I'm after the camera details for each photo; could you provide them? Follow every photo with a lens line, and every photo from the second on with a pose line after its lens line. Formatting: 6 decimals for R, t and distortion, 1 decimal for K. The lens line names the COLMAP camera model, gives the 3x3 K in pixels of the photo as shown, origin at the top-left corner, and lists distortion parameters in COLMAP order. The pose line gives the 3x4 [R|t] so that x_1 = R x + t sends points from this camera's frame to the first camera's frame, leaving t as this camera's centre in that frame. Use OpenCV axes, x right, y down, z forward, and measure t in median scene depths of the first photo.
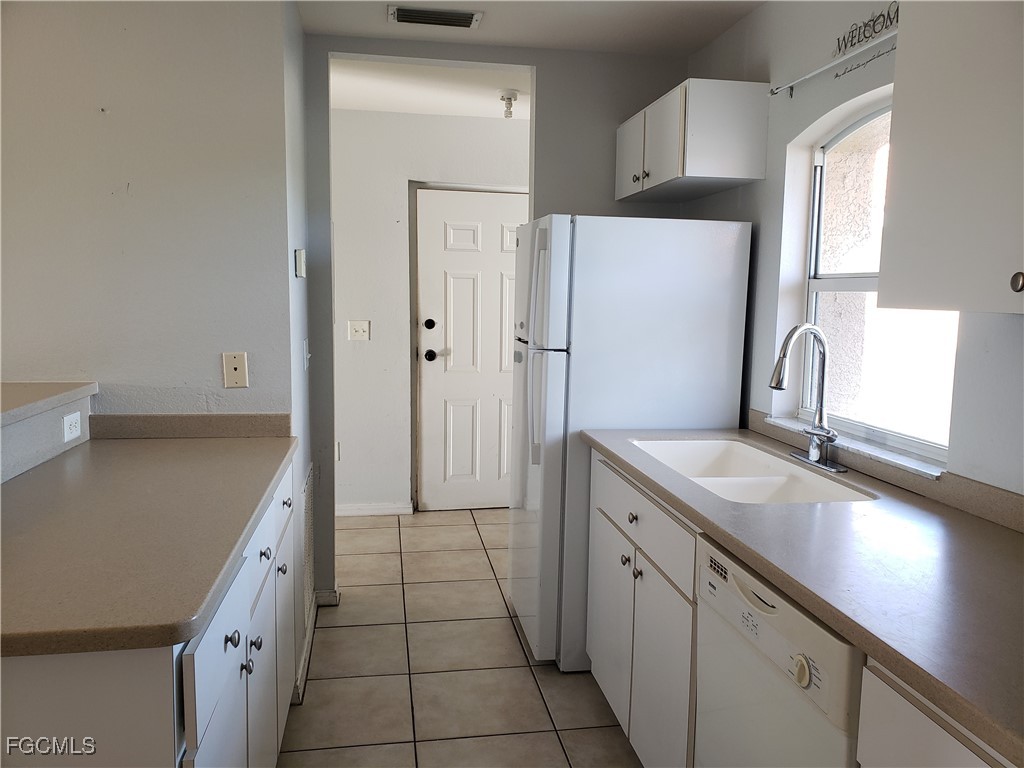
lens RADIAL K [[803.4, 0, 517.3], [0, 803.4, 378.7], [0, 0, 1]] dist [0.056115, -0.034361]
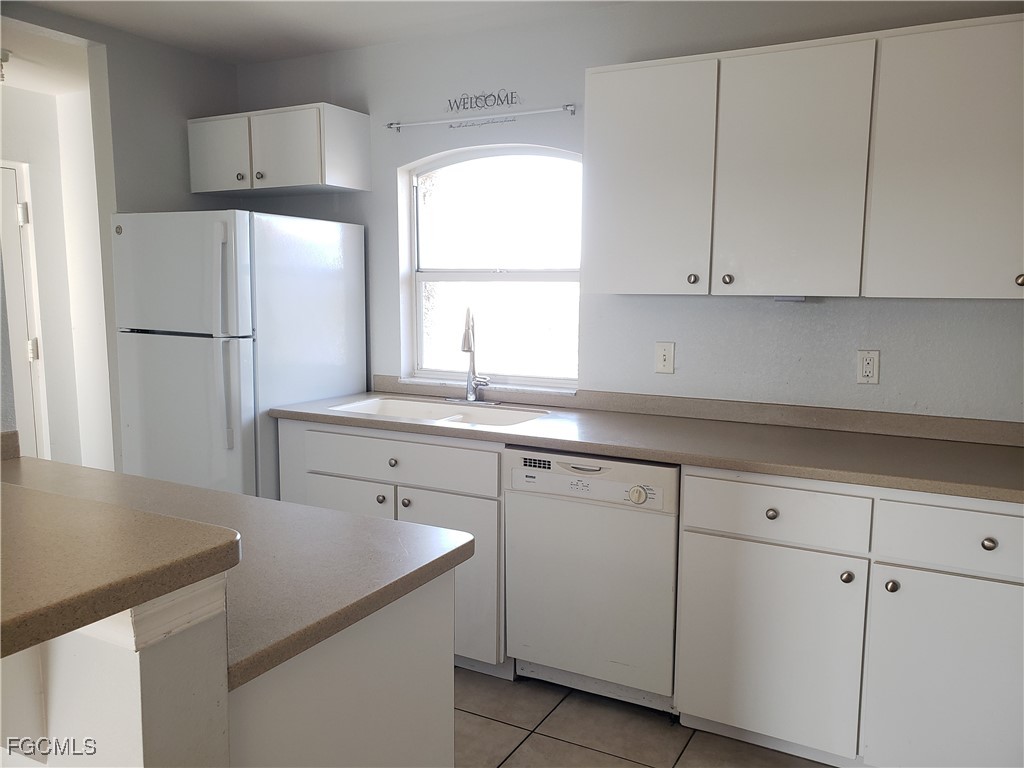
lens RADIAL K [[803.4, 0, 535.3], [0, 803.4, 381.7], [0, 0, 1]] dist [0.056115, -0.034361]
pose [[0.607371, -0.108746, 0.786940, -0.588392], [0.095443, 0.993400, 0.063613, -0.009010], [-0.788664, 0.036472, 0.613742, 0.040580]]
